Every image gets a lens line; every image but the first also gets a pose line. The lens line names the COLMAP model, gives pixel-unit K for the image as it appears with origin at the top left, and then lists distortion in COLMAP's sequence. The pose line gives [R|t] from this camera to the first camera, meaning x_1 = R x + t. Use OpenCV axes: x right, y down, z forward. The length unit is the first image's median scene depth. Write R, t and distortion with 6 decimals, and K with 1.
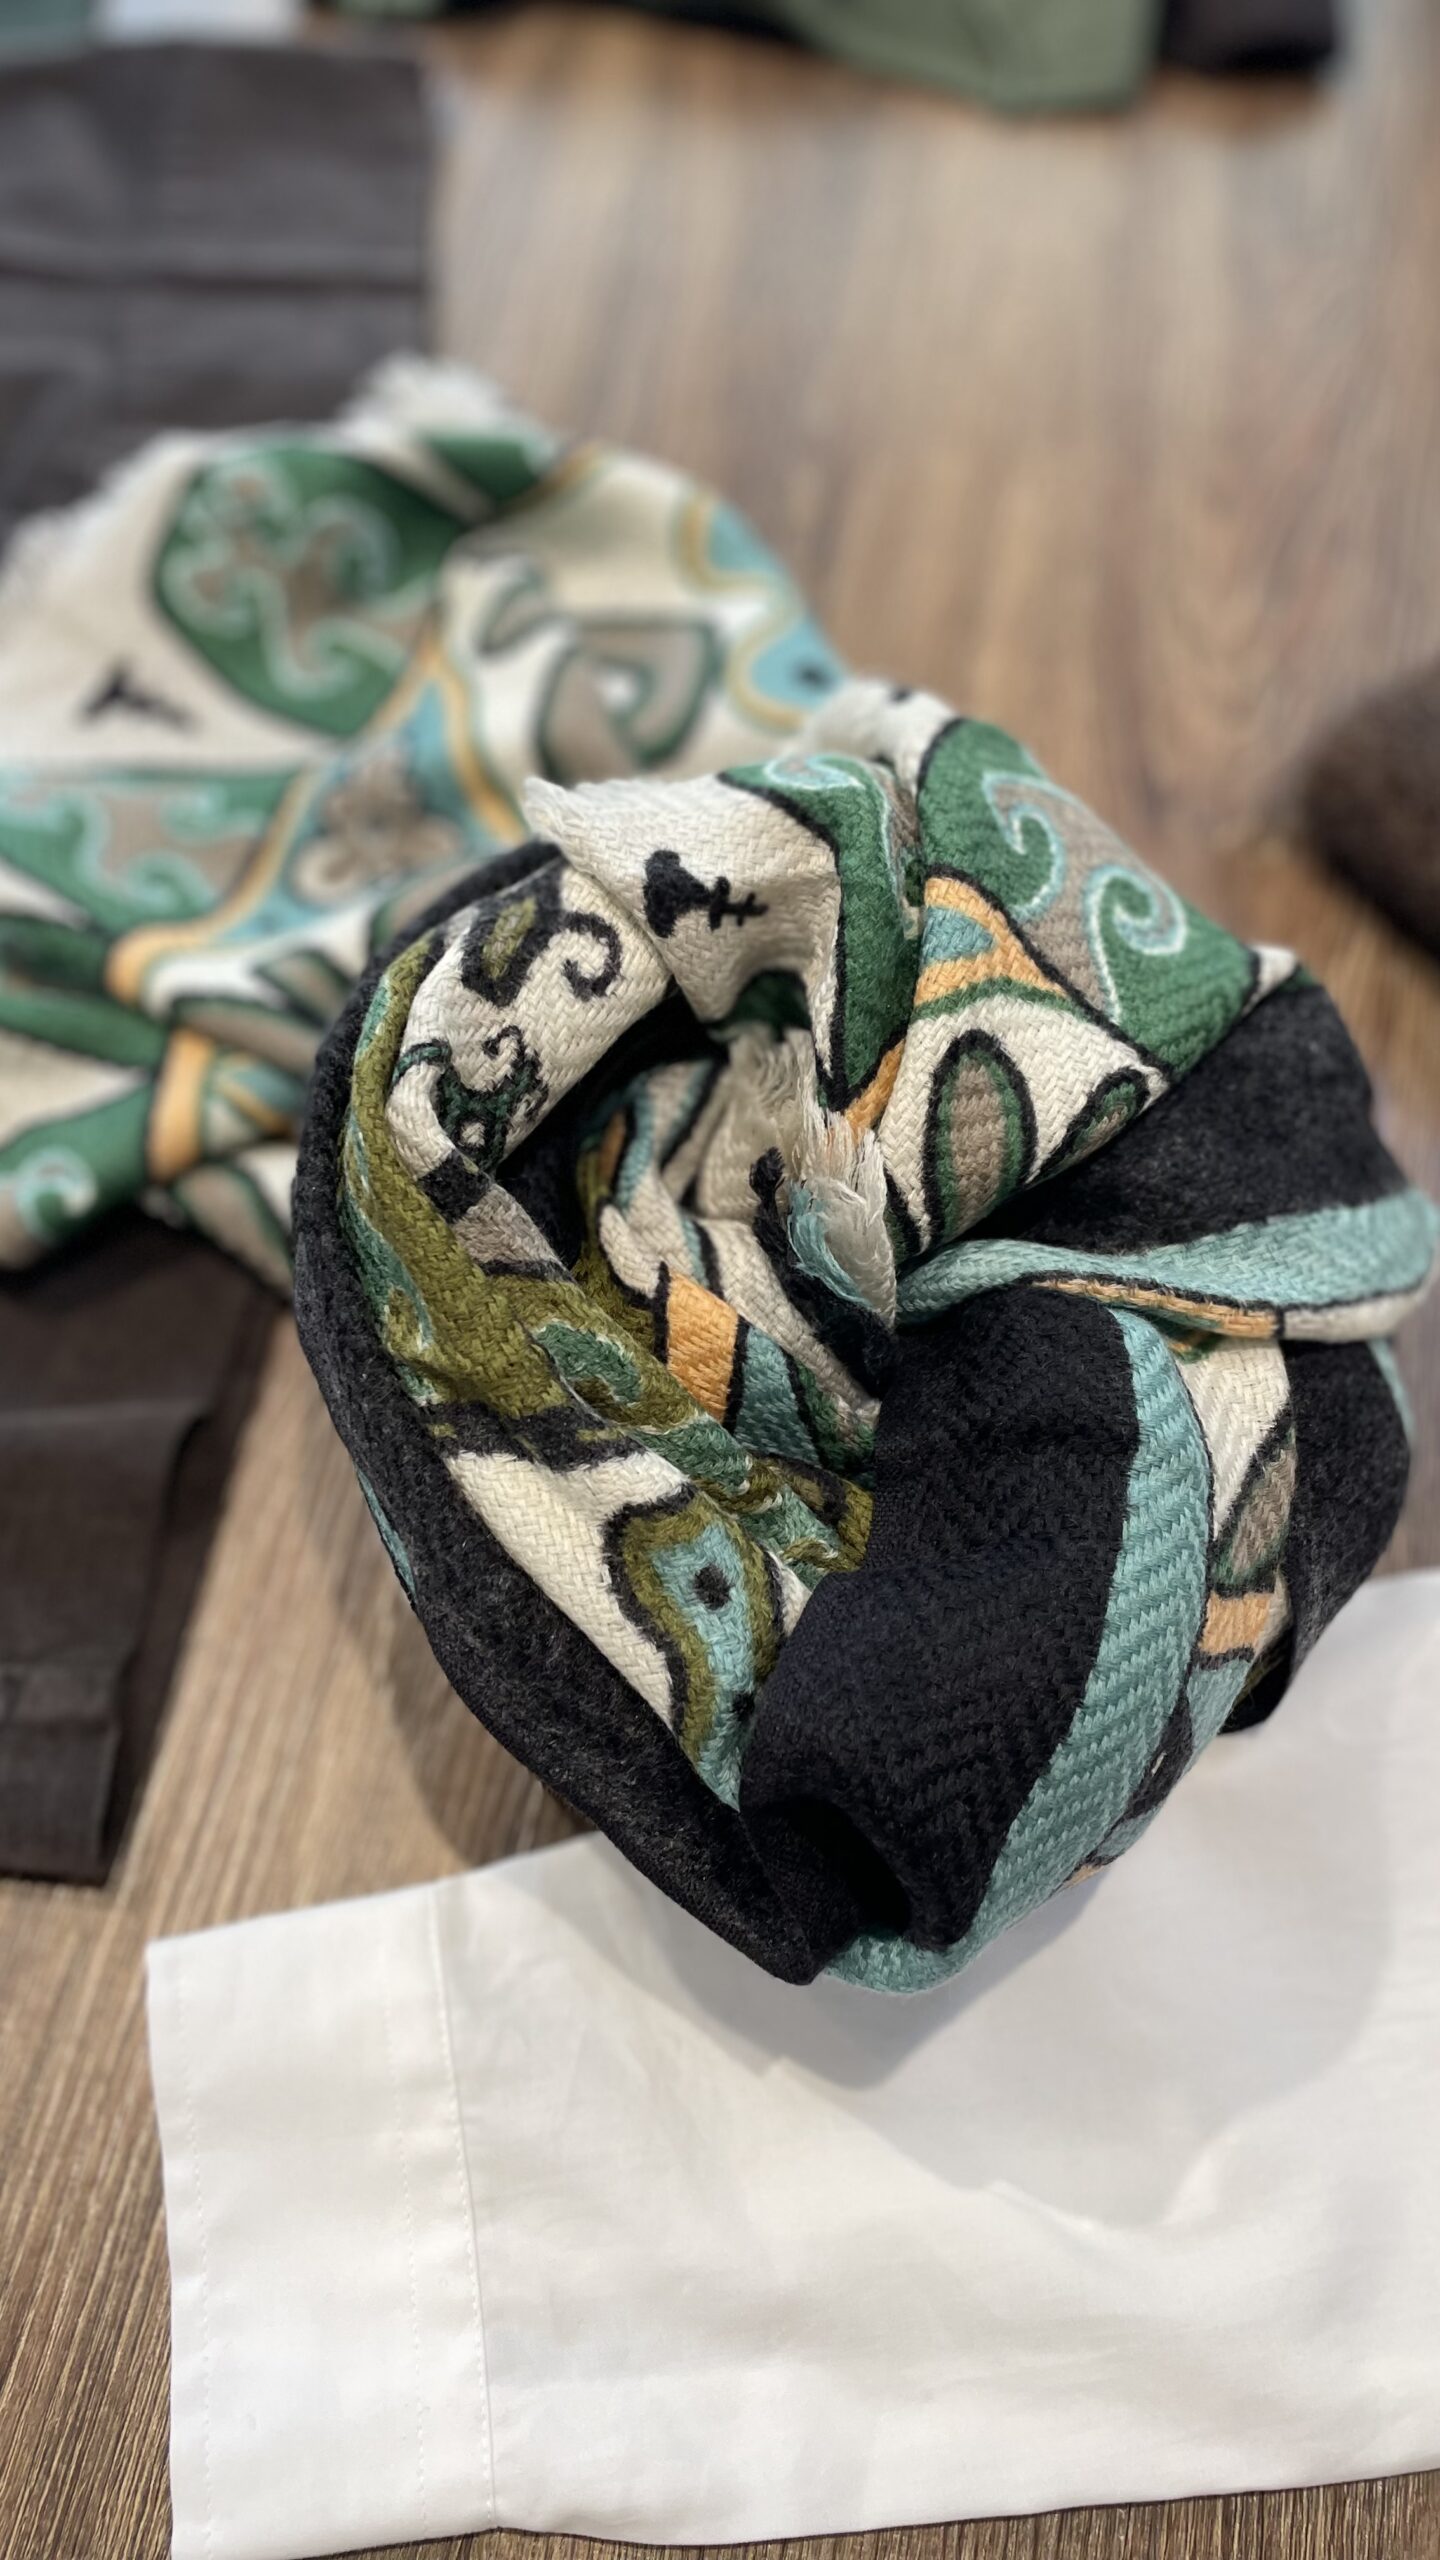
lens RADIAL K [[1945.2, 0, 680.1], [0, 1945.2, 1321.9], [0, 0, 1]] dist [0.103747, -0.145679]
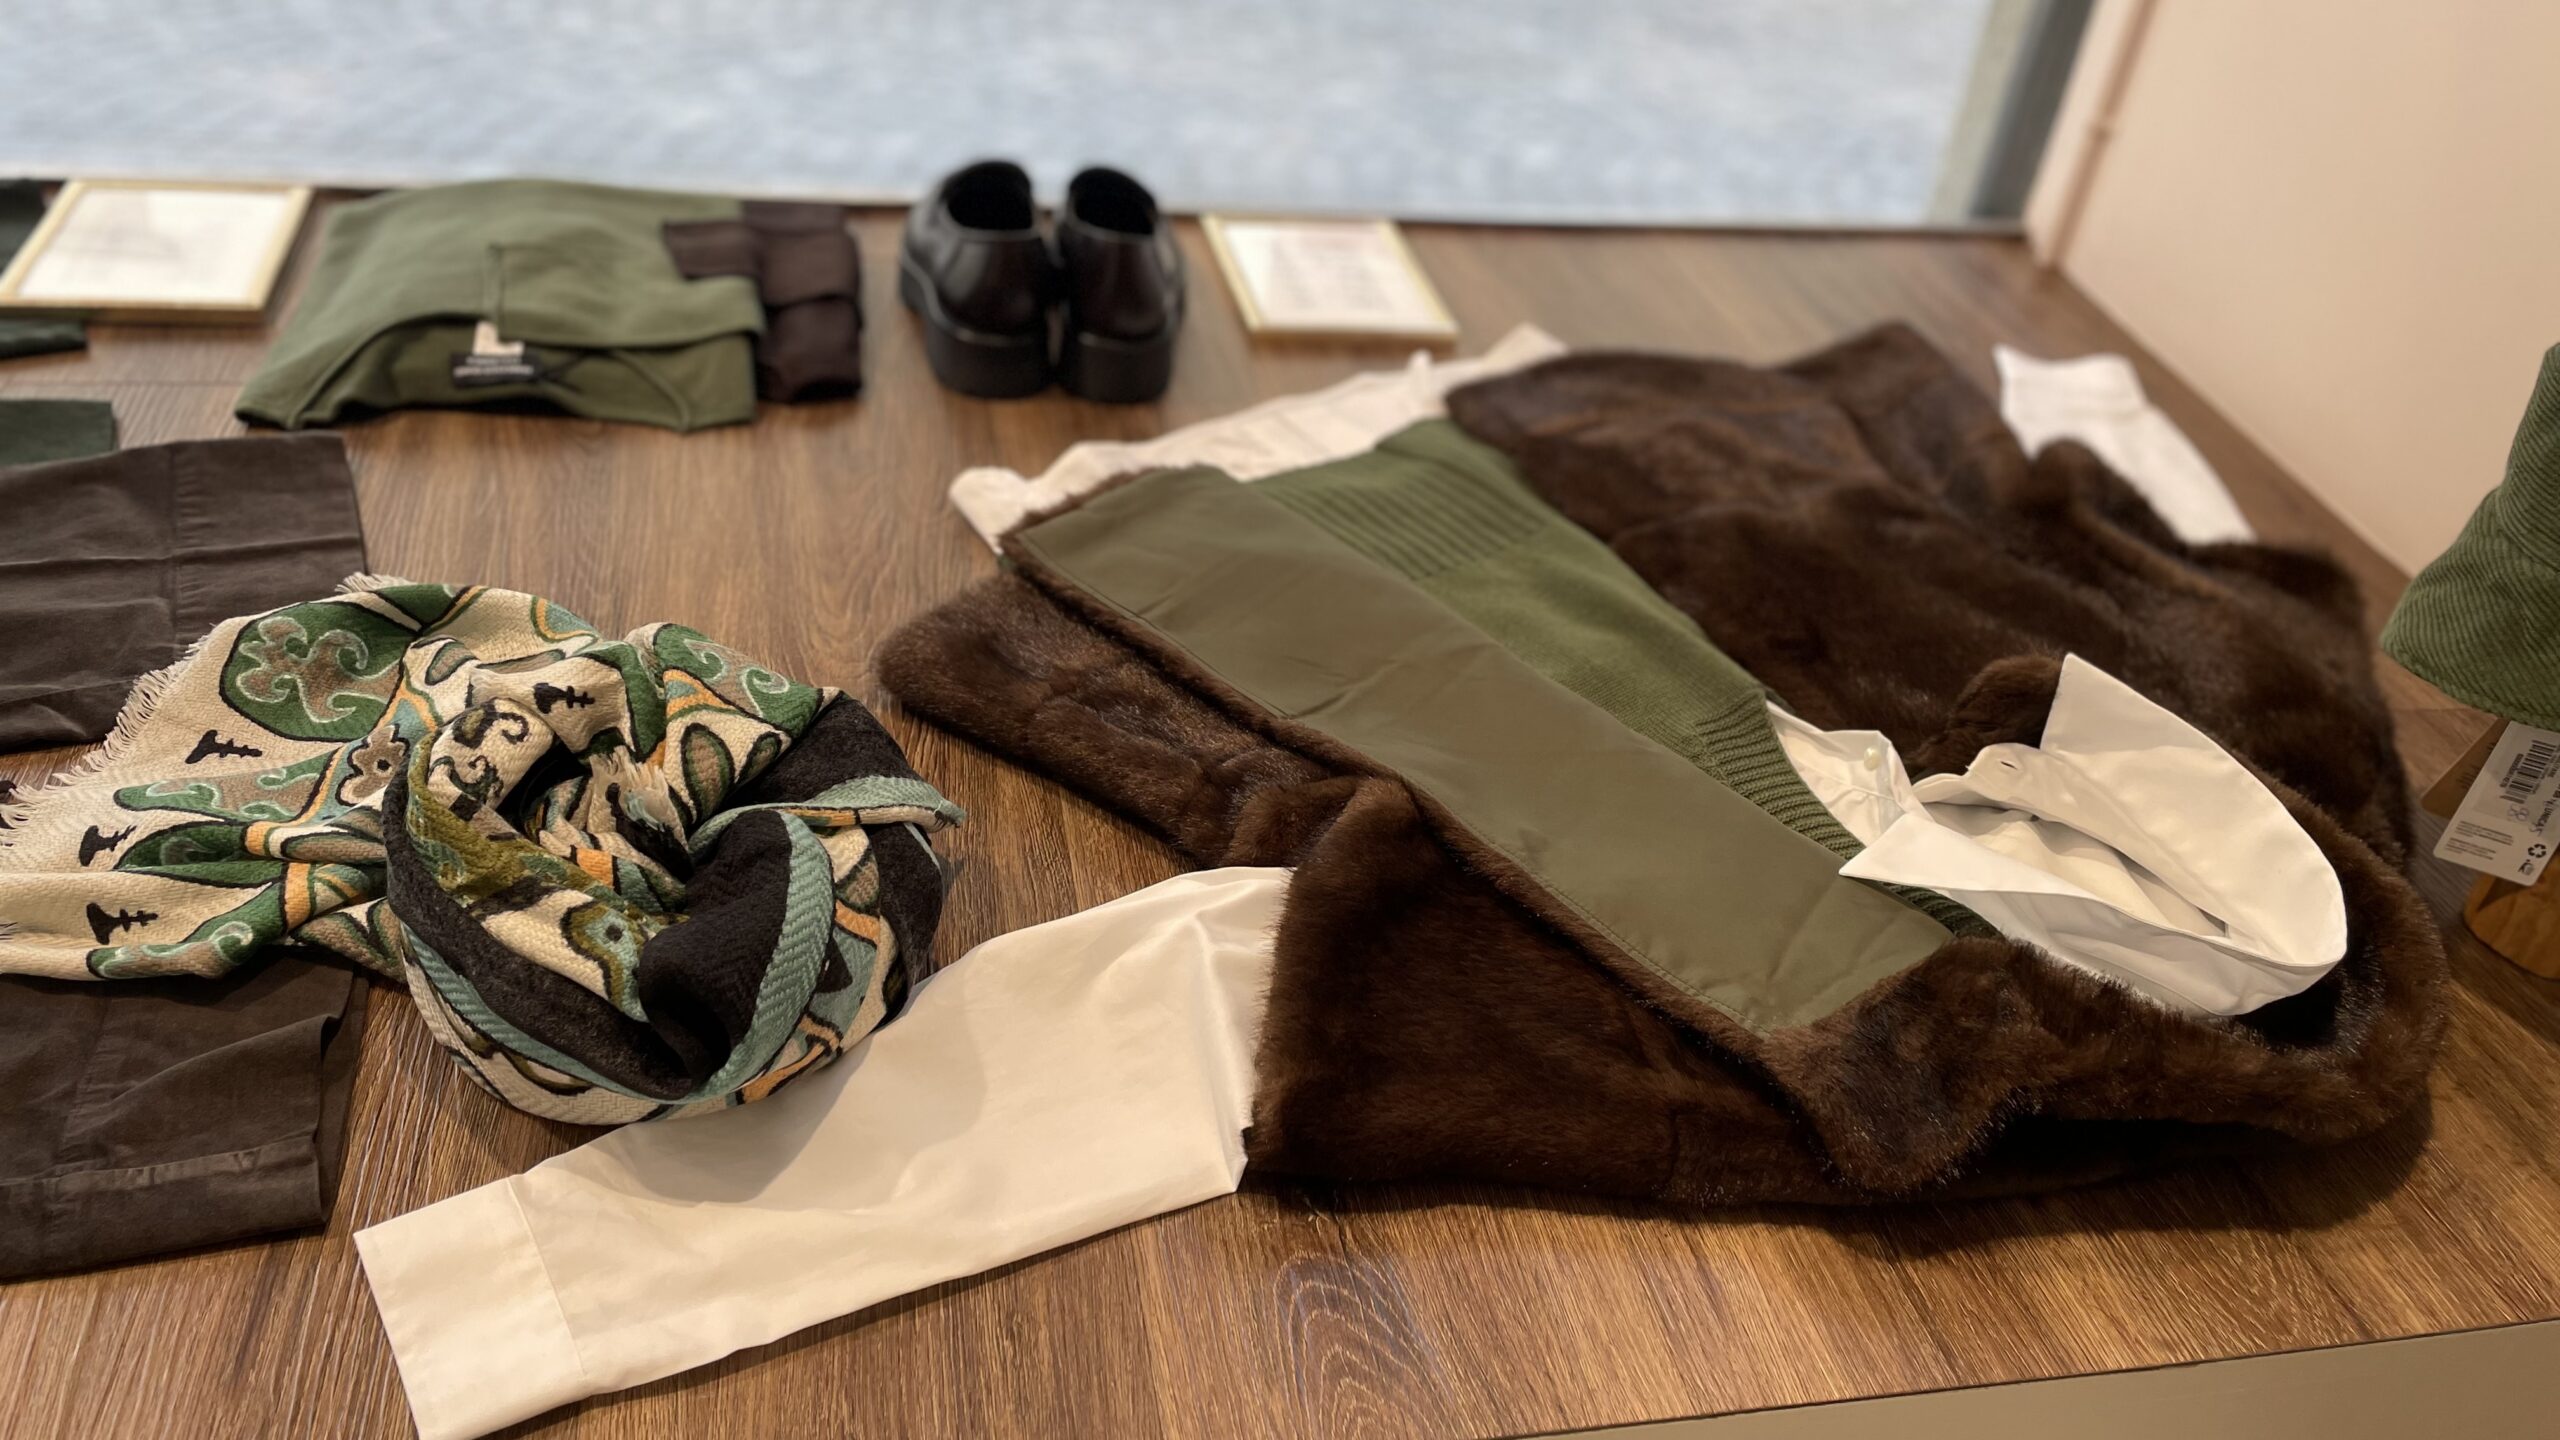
lens RADIAL K [[1931.0, 0, 1314.8], [0, 1931.0, 760.1], [0, 0, 1]] dist [0.090933, -0.144060]
pose [[0.916226, -0.176093, 0.359890, -0.016521], [0.303608, 0.891267, -0.336847, 0.887206], [-0.261441, 0.417894, 0.870065, -1.188205]]
